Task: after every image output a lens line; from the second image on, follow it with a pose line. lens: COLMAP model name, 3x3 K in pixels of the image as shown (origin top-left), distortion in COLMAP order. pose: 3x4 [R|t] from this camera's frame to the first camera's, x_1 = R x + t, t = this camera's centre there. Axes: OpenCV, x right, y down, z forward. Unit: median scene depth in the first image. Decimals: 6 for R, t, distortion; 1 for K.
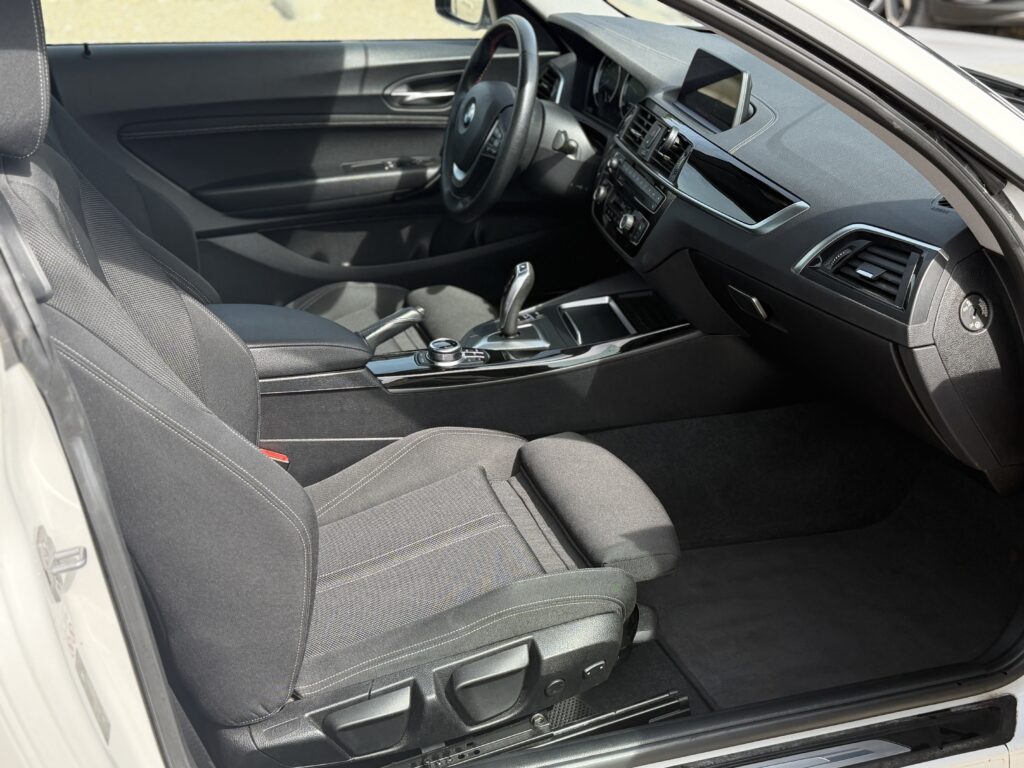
lens RADIAL K [[1307.6, 0, 512.0], [0, 1307.6, 384.0], [0, 0, 1]] dist [0.197128, -0.496386]
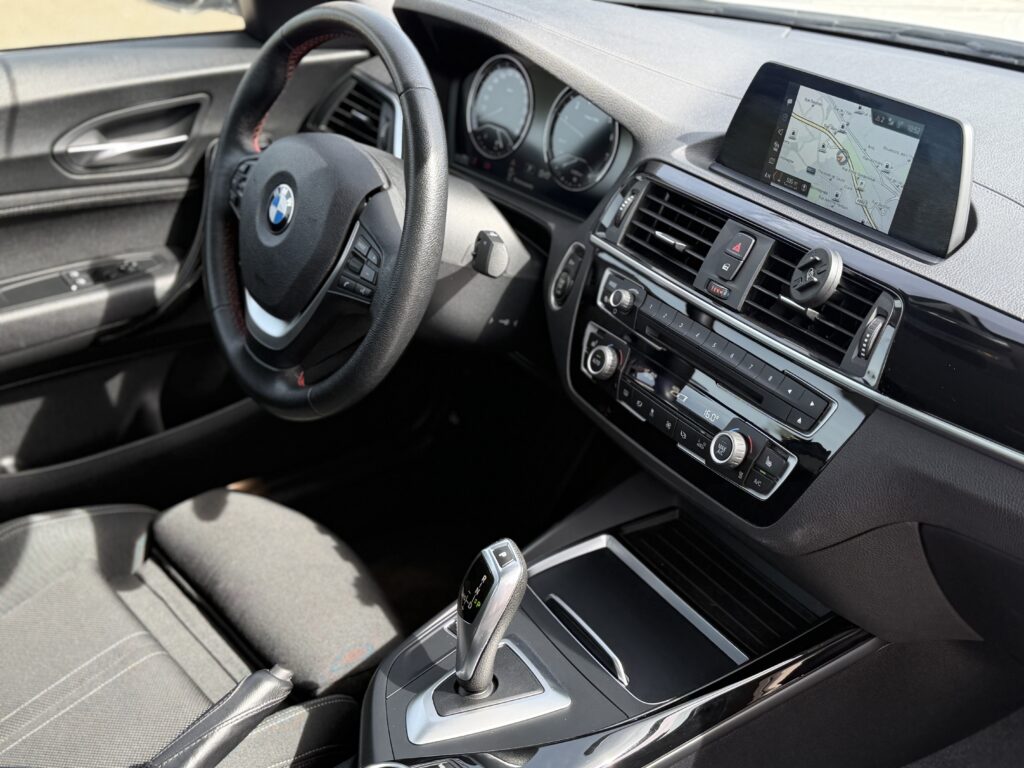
lens RADIAL K [[1307.6, 0, 512.0], [0, 1307.6, 384.0], [0, 0, 1]] dist [0.197128, -0.496386]
pose [[0.943963, -0.136520, 0.300494, -0.097546], [0.118975, 0.989983, 0.076023, -0.149367], [-0.307862, -0.036012, 0.950749, 0.449229]]
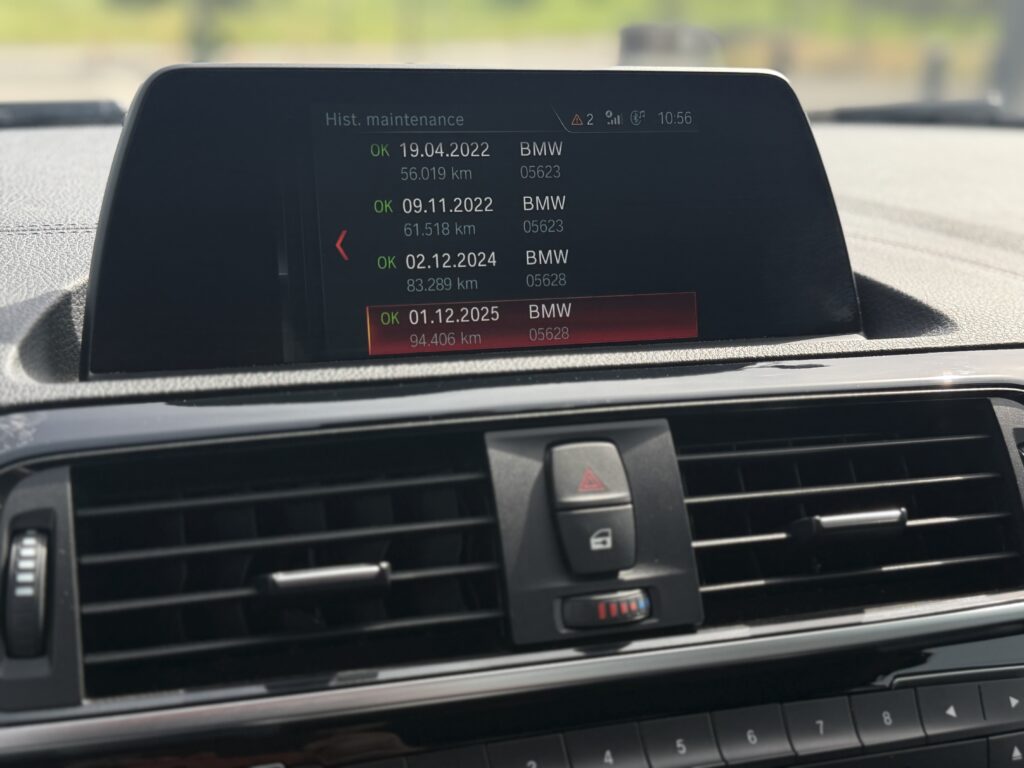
lens RADIAL K [[1307.6, 0, 512.0], [0, 1307.6, 384.0], [0, 0, 1]] dist [0.197128, -0.496386]
pose [[-0.100276, -0.255730, 0.961533, -0.045903], [0.389135, 0.879346, 0.274454, -0.202853], [-0.915707, 0.401687, 0.011336, 0.798007]]
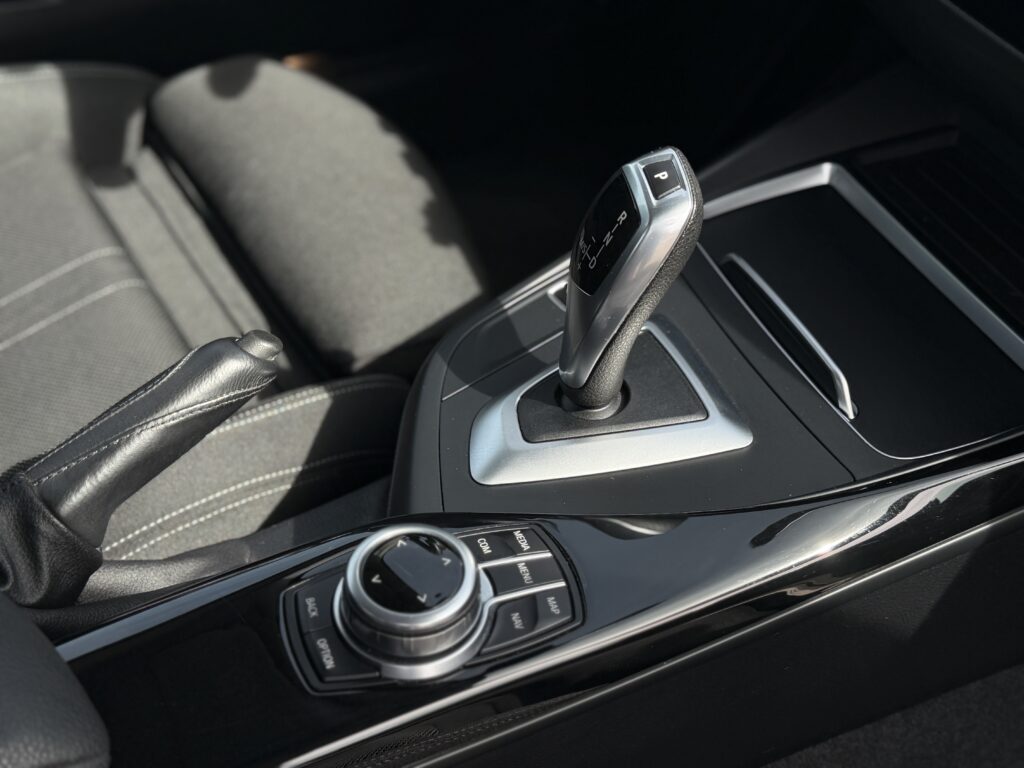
lens RADIAL K [[1307.6, 0, 512.0], [0, 1307.6, 384.0], [0, 0, 1]] dist [0.197128, -0.496386]
pose [[0.979016, -0.118304, 0.165927, -0.053206], [0.058025, 0.942360, 0.329530, -0.110144], [-0.195348, -0.312987, 0.929450, 0.613600]]
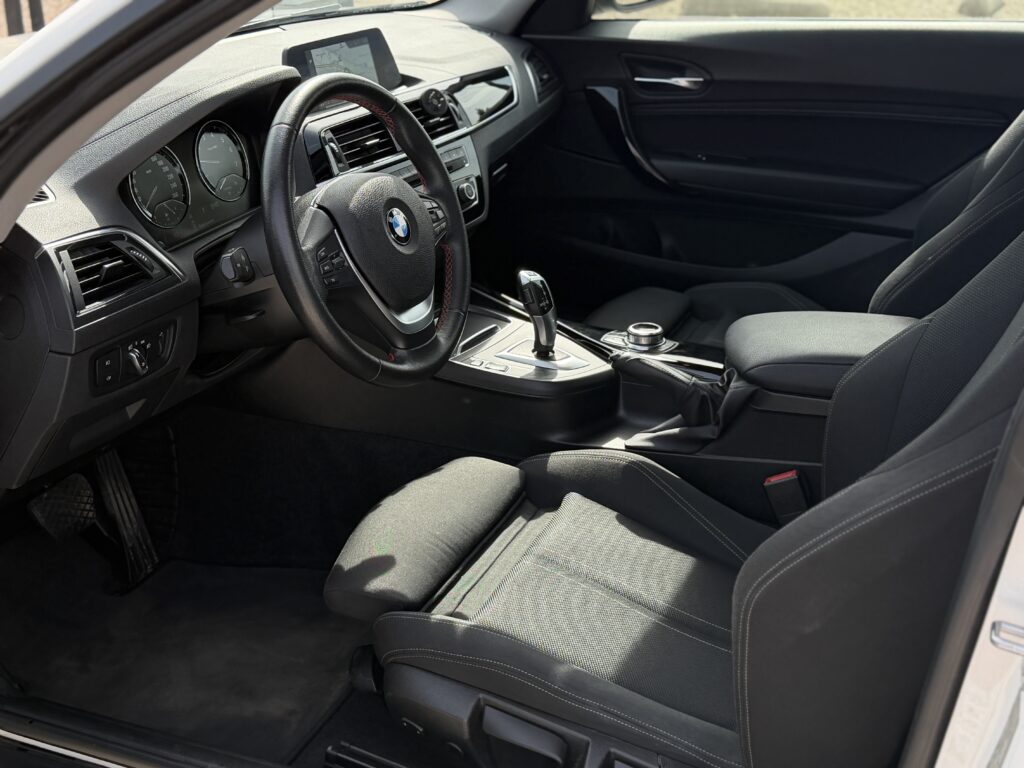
lens RADIAL K [[1307.6, 0, 512.0], [0, 1307.6, 384.0], [0, 0, 1]] dist [0.197128, -0.496386]
pose [[-0.741068, -0.258917, 0.619500, -0.449741], [0.284689, 0.714445, 0.639156, -0.494537], [-0.608087, 0.650023, -0.455742, 1.183817]]
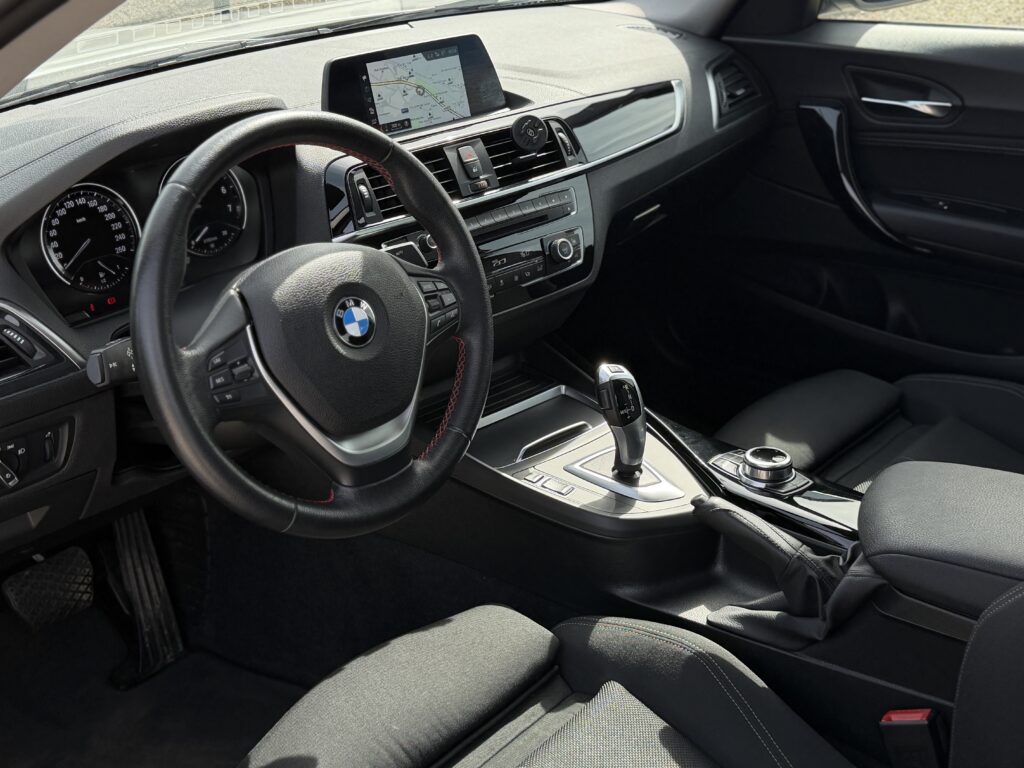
lens RADIAL K [[1307.6, 0, 512.0], [0, 1307.6, 384.0], [0, 0, 1]] dist [0.197128, -0.496386]
pose [[-0.514614, -0.344262, 0.785275, -0.402676], [0.376266, 0.732286, 0.567610, -0.394427], [-0.770452, 0.587572, -0.247311, 0.979767]]
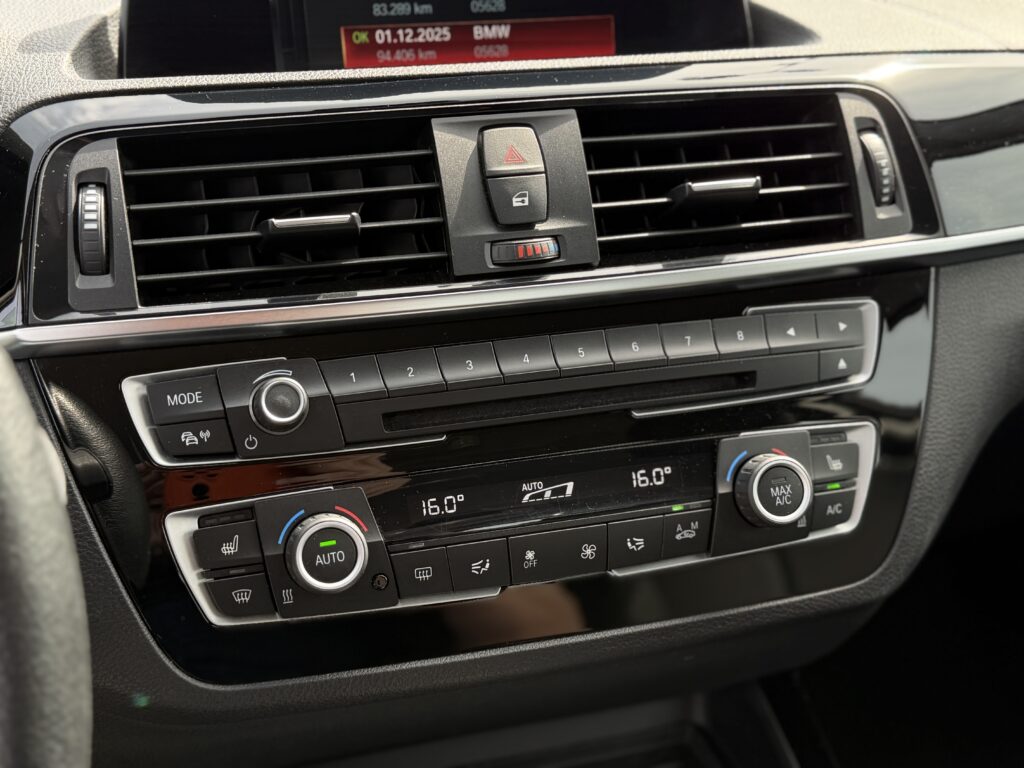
lens RADIAL K [[1307.6, 0, 512.0], [0, 1307.6, 384.0], [0, 0, 1]] dist [0.197128, -0.496386]
pose [[-0.085064, -0.386694, 0.918277, -0.095348], [0.406320, 0.828040, 0.386334, -0.196450], [-0.909763, 0.405977, 0.086686, 0.793262]]
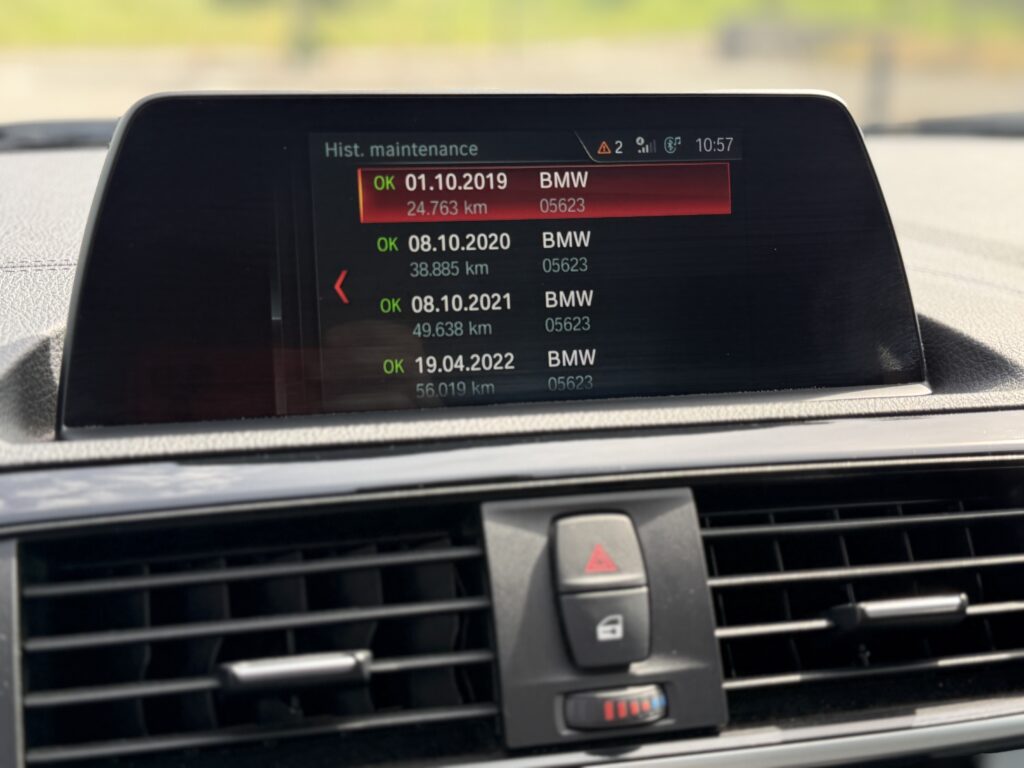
lens RADIAL K [[1307.6, 0, 512.0], [0, 1307.6, 384.0], [0, 0, 1]] dist [0.197128, -0.496386]
pose [[-0.028449, -0.256896, 0.966020, -0.030501], [0.398548, 0.883359, 0.246651, -0.200832], [-0.916706, 0.392023, 0.077255, 0.787524]]
